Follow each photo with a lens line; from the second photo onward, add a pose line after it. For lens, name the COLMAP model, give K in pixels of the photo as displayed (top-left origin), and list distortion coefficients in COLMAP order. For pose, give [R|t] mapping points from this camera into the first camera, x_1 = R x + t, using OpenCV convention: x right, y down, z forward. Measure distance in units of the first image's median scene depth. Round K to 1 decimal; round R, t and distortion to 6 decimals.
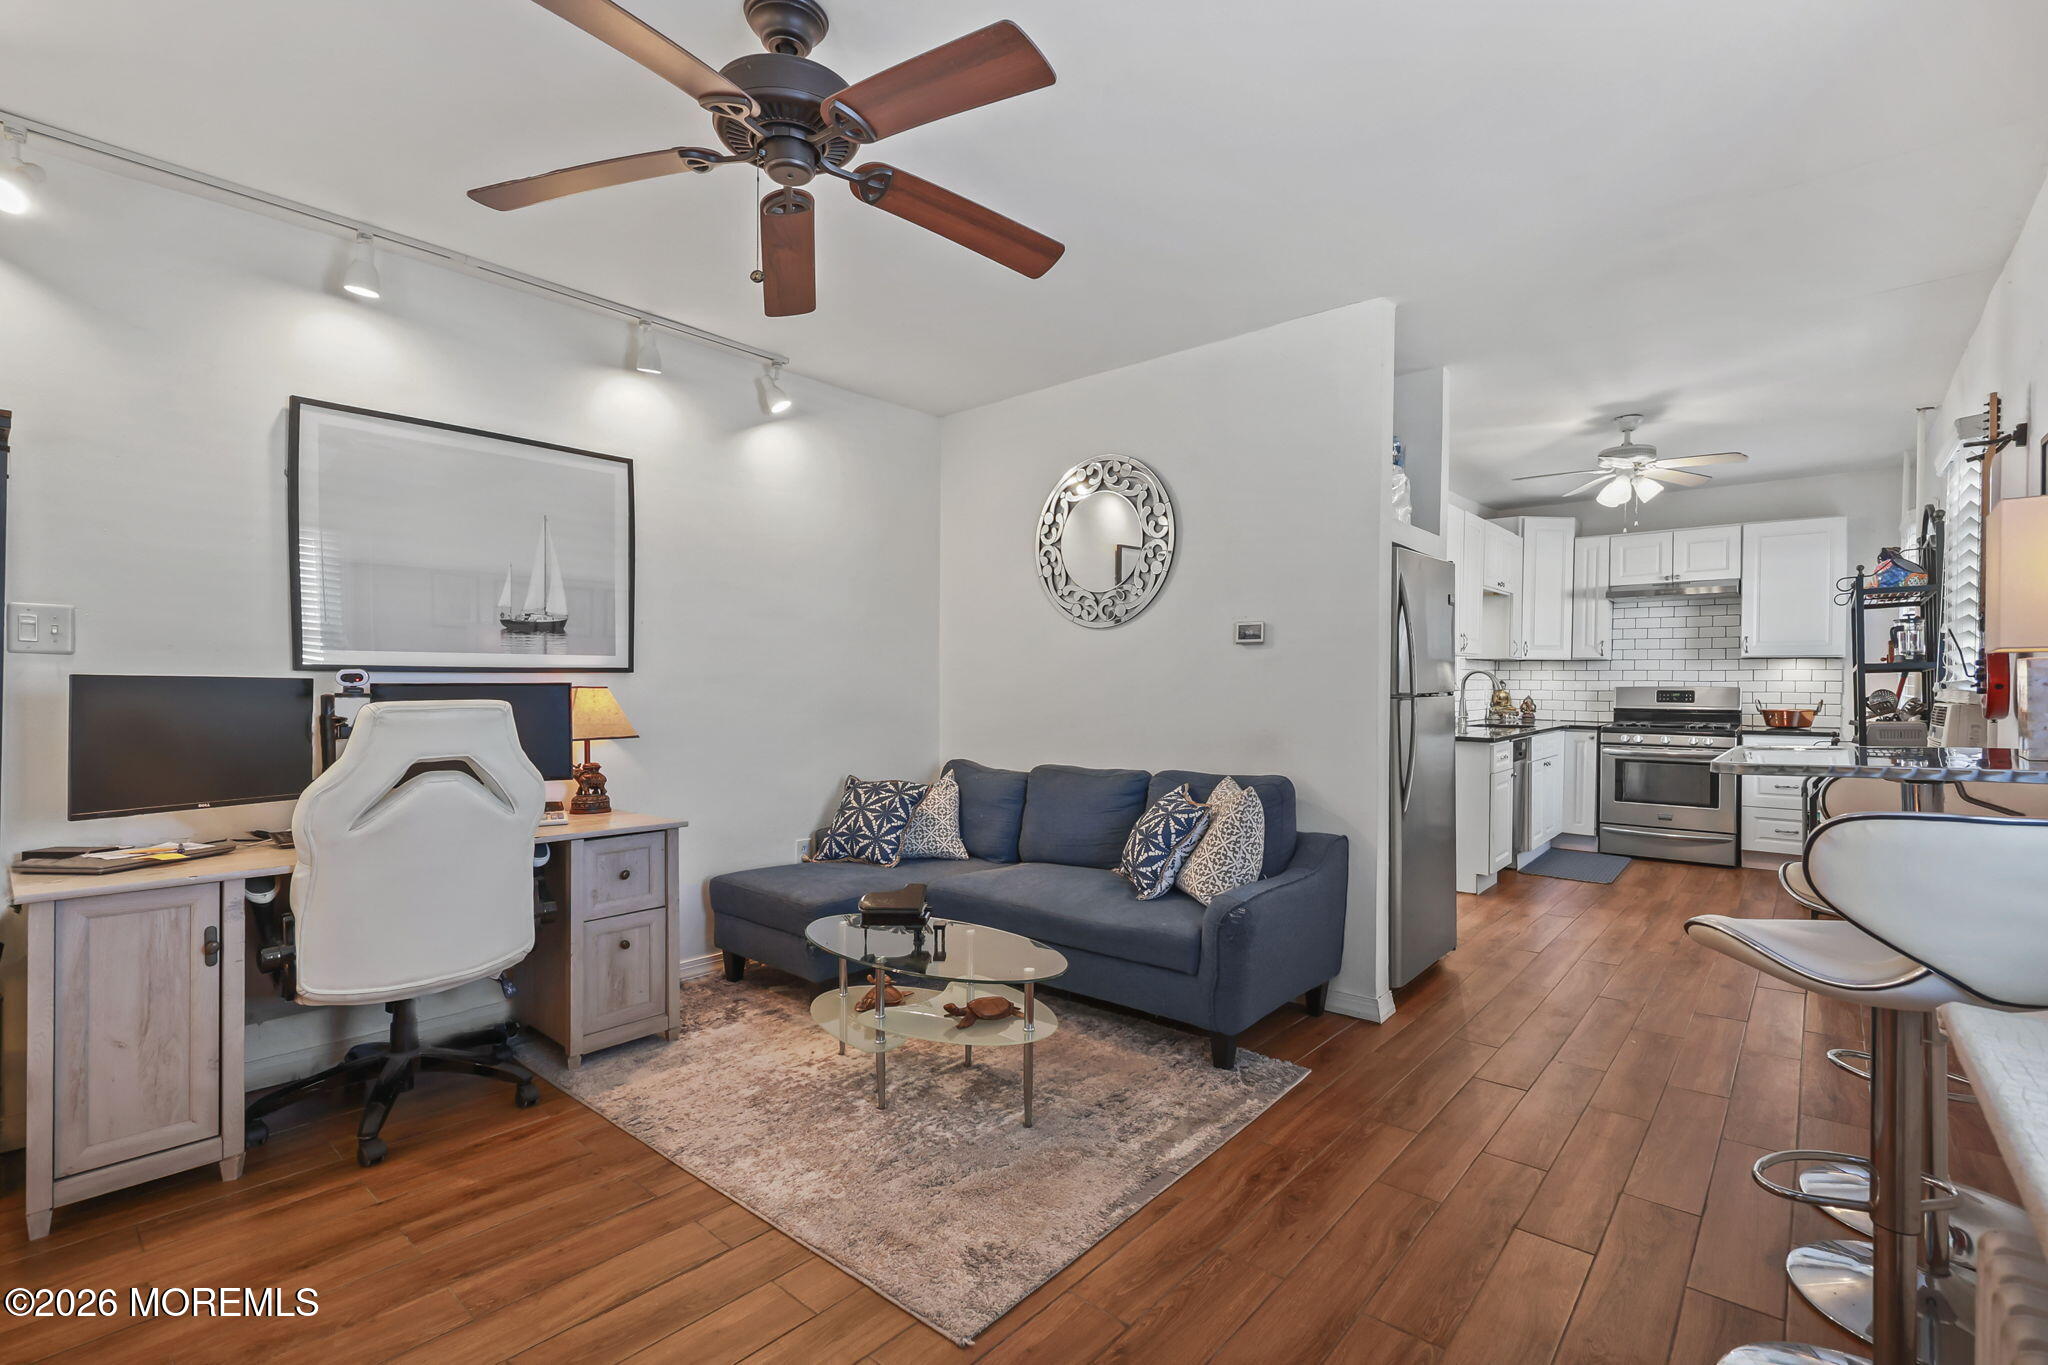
lens RADIAL K [[900.3, 0, 1045.8], [0, 900.3, 693.8], [0, 0, 1]] dist [0.002897, 0.000820]
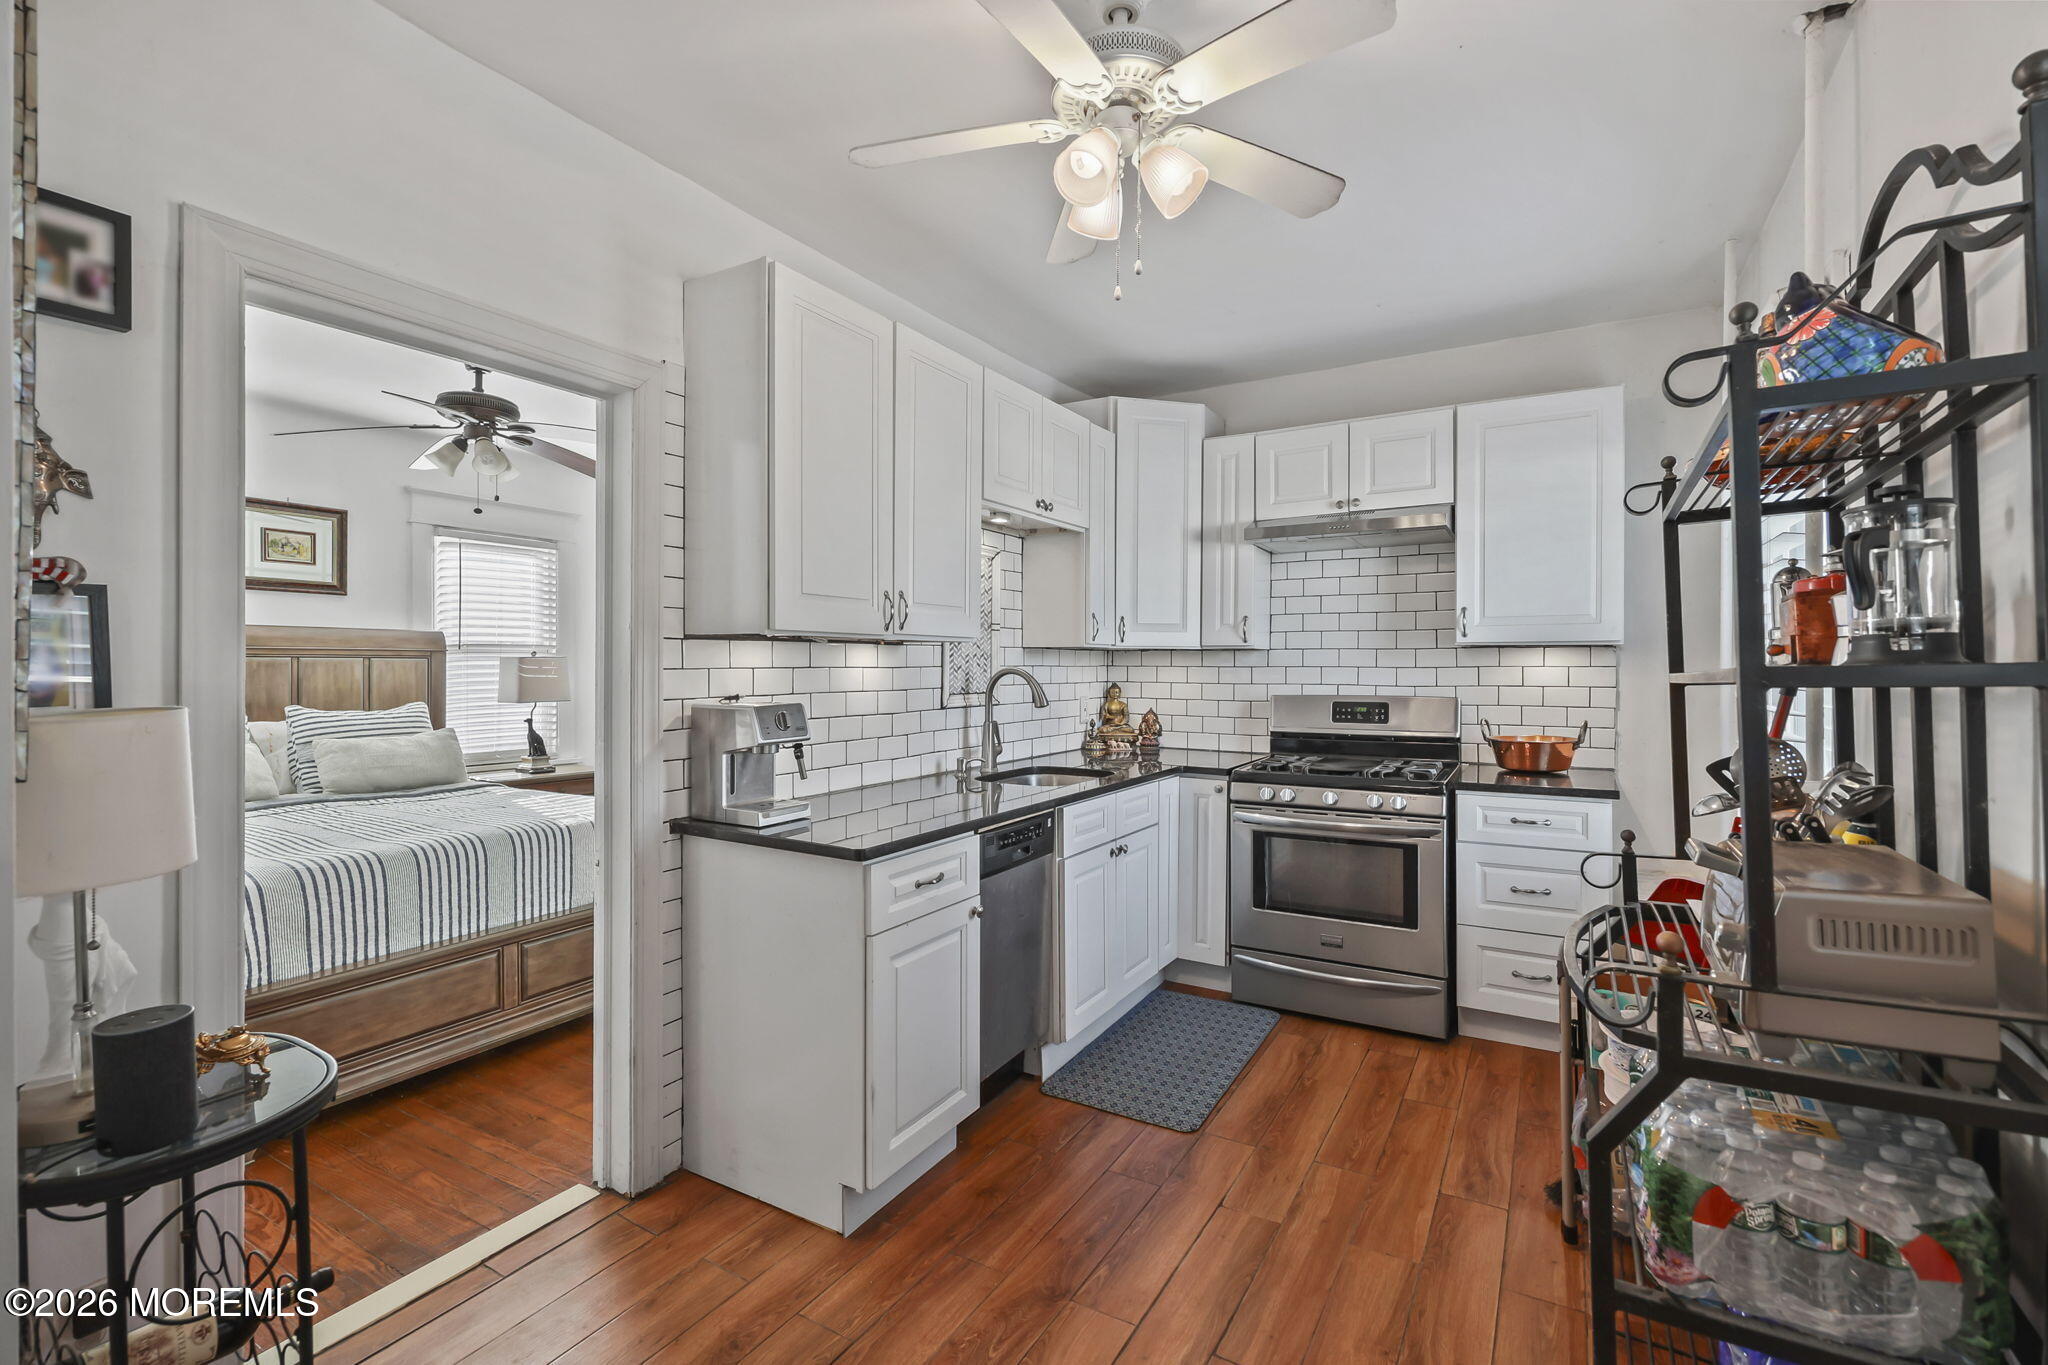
lens RADIAL K [[900.3, 0, 1028.4], [0, 900.3, 670.9], [0, 0, 1]] dist [0.002897, 0.000820]
pose [[0.985361, -0.003128, 0.170455, 0.408460], [0.005211, 0.999917, -0.011771, -0.018770], [-0.170404, 0.012486, 0.985295, 0.489047]]
